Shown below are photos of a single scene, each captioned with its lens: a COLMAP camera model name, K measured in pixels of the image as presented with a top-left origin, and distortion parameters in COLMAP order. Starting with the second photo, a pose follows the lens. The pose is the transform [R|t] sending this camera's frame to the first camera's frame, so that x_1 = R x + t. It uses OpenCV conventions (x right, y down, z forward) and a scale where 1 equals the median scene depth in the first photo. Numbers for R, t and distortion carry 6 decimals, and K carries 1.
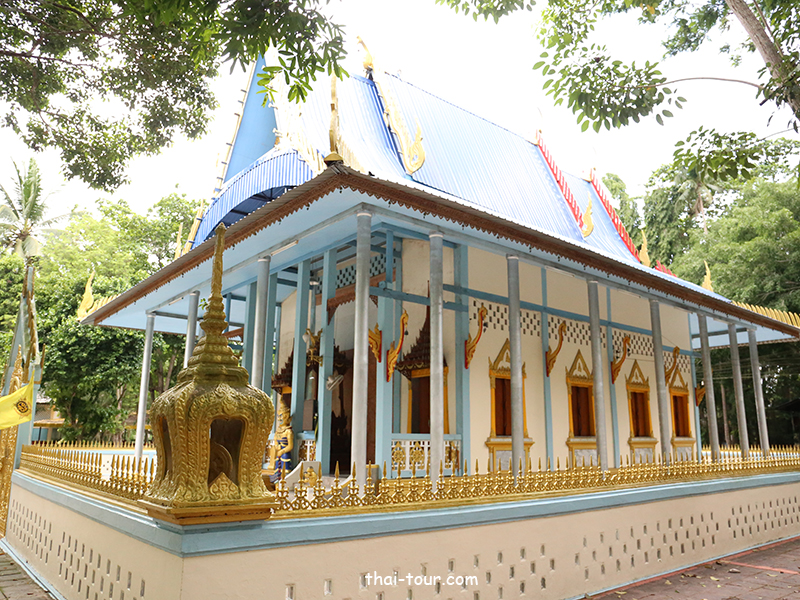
lens RADIAL K [[625.1, 0, 406.1], [0, 625.1, 299.9], [0, 0, 1]] dist [-0.076271, 0.080157]
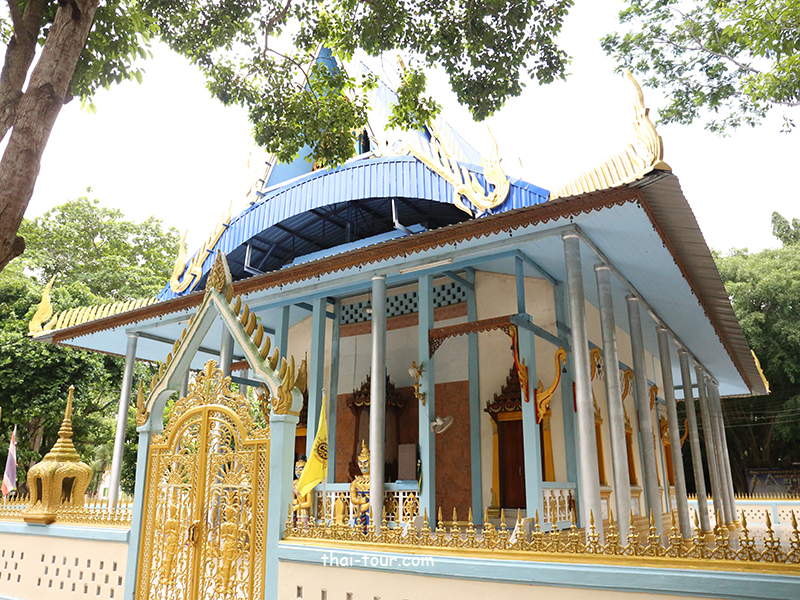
lens RADIAL K [[625.1, 0, 395.8], [0, 625.1, 293.3], [0, 0, 1]] dist [-0.076271, 0.080157]
pose [[0.961467, 0.079678, 0.263120, -0.345402], [-0.057330, 0.994148, -0.091559, 0.027882], [-0.268875, 0.072946, 0.960409, 0.135553]]
